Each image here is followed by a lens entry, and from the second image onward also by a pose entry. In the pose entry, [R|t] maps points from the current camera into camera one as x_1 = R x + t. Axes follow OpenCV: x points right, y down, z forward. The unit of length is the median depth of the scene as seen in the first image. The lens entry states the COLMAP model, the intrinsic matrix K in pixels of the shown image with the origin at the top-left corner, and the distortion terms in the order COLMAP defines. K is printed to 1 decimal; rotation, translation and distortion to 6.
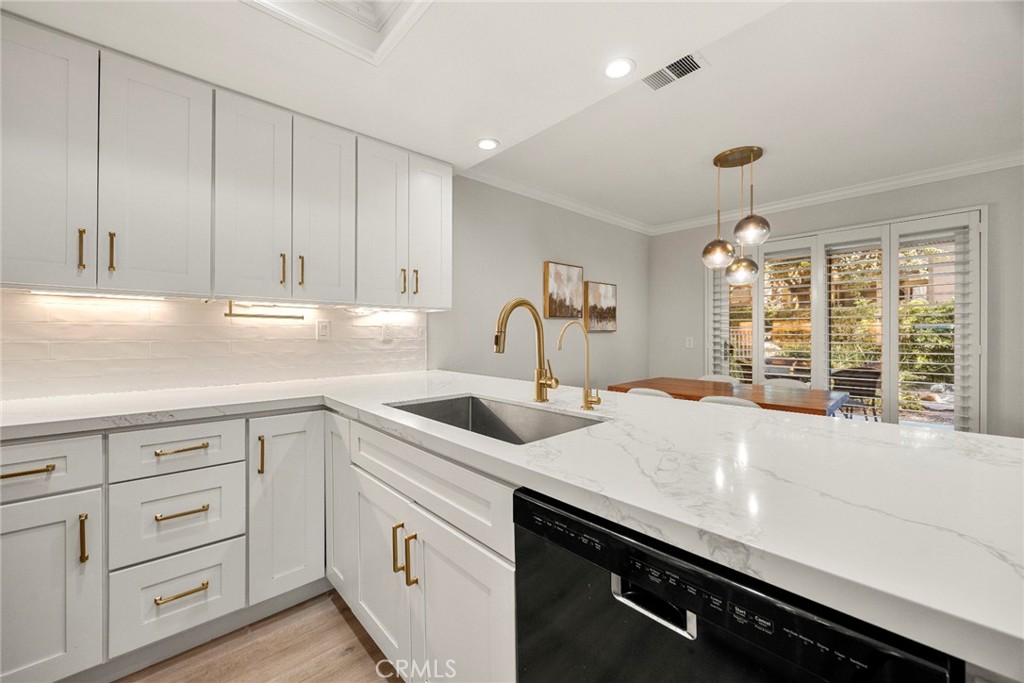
lens RADIAL K [[396.6, 0, 504.5], [0, 396.6, 335.6], [0, 0, 1]] dist [0.000465, -0.001582]
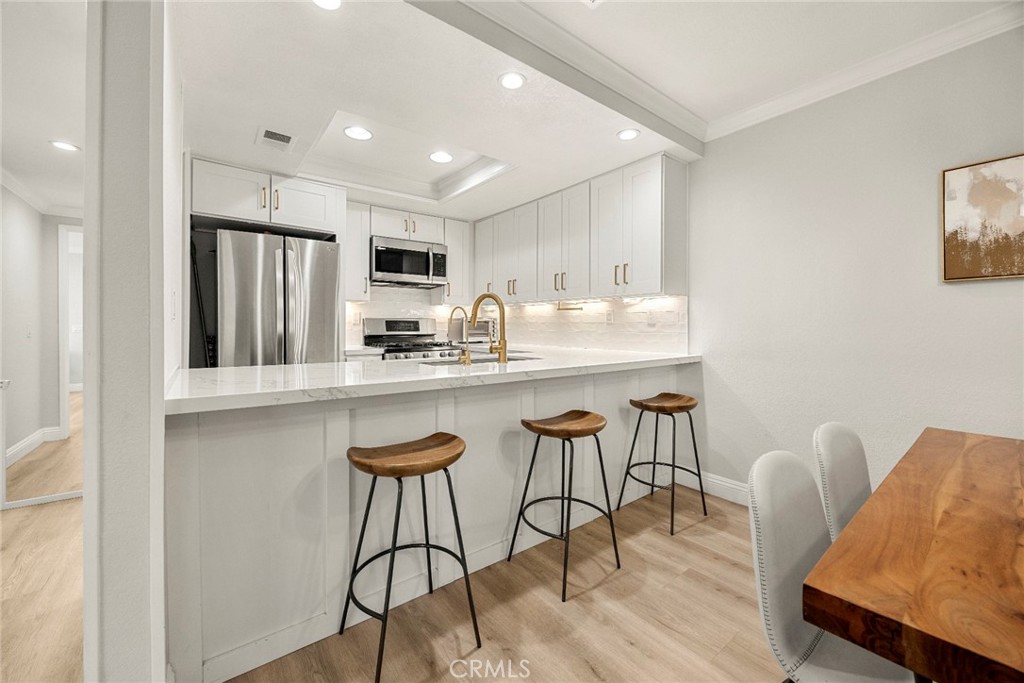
lens RADIAL K [[396.6, 0, 511.0], [0, 396.6, 326.4], [0, 0, 1]] dist [0.000465, -0.001582]
pose [[-0.068891, 0.001470, -0.997623, 1.103966], [-0.007674, 0.999969, 0.002003, 0.024175], [0.997595, 0.007794, -0.068878, 0.832152]]
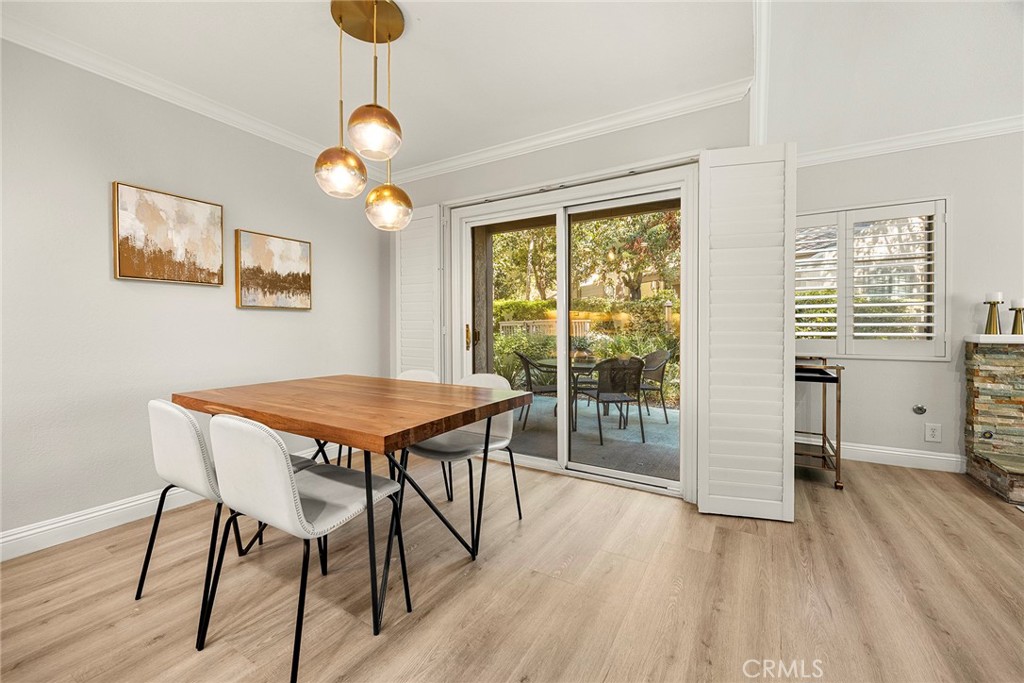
lens RADIAL K [[396.6, 0, 508.2], [0, 396.6, 333.3], [0, 0, 1]] dist [0.000465, -0.001582]
pose [[0.954548, -0.000961, 0.298055, 0.829315], [-0.001300, 0.999972, 0.007385, 0.053840], [-0.298054, -0.007437, 0.954520, 0.456844]]
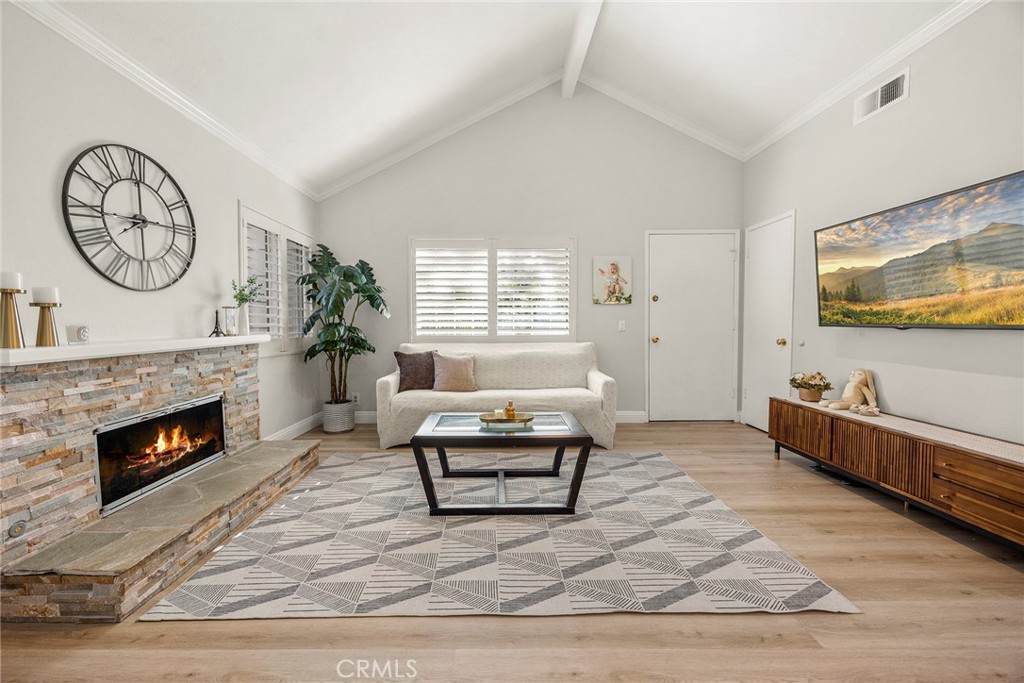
lens RADIAL K [[396.6, 0, 505.9], [0, 396.6, 331.7], [0, 0, 1]] dist [0.000465, -0.001582]
pose [[-0.752013, -0.015119, 0.658975, 1.605750], [0.011285, 0.999295, 0.035805, 0.018461], [-0.659051, 0.034362, -0.751313, 1.189165]]
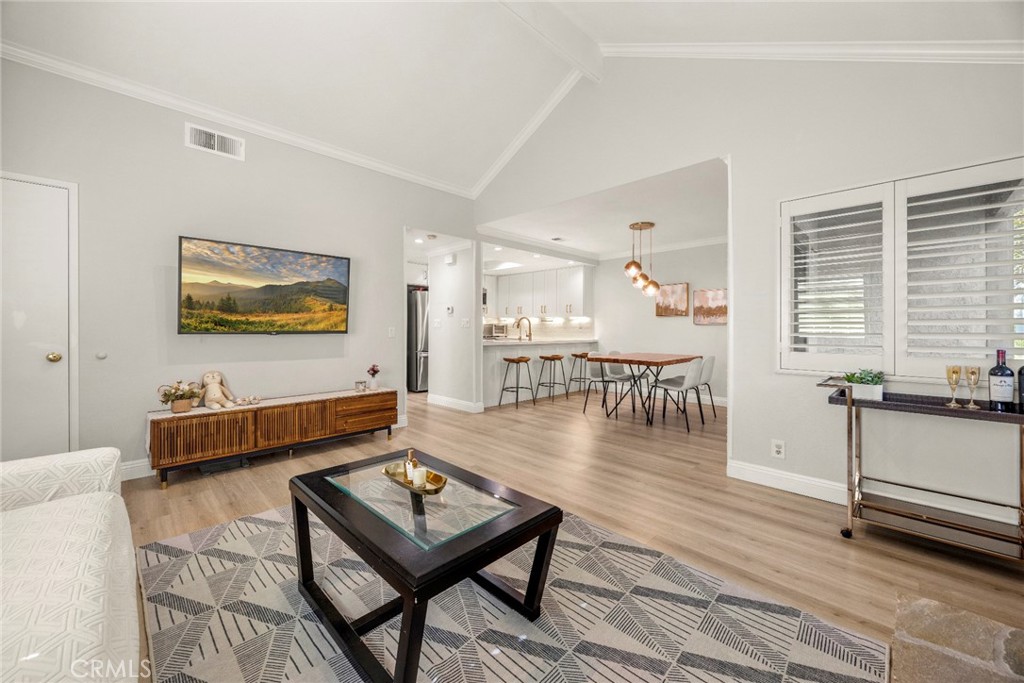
lens RADIAL K [[396.6, 0, 504.5], [0, 396.6, 328.9], [0, 0, 1]] dist [0.000465, -0.001582]
pose [[0.035113, 0.002909, -0.999379, 3.226321], [-0.012616, 0.999917, 0.002467, 0.025896], [0.999304, 0.012521, 0.035147, 0.418583]]
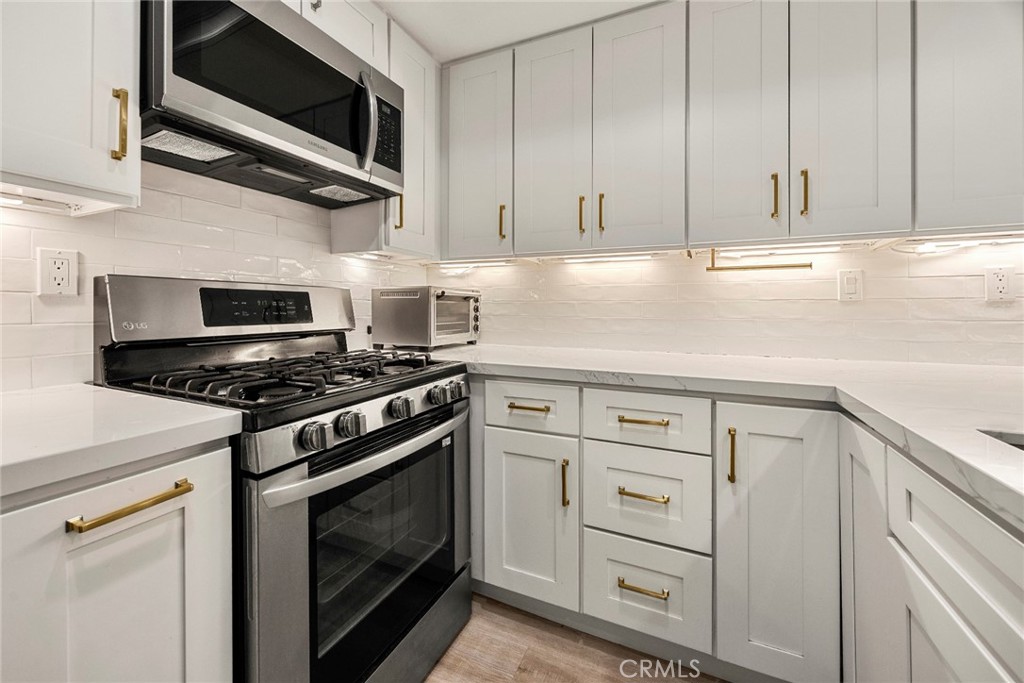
lens RADIAL K [[396.6, 0, 512.8], [0, 396.6, 307.4], [0, 0, 1]] dist [0.000465, -0.001582]
pose [[0.394713, -0.005681, -0.918787, -0.090370], [-0.005075, 0.999952, -0.008363, 0.034429], [0.918790, 0.007964, 0.394666, 0.272504]]
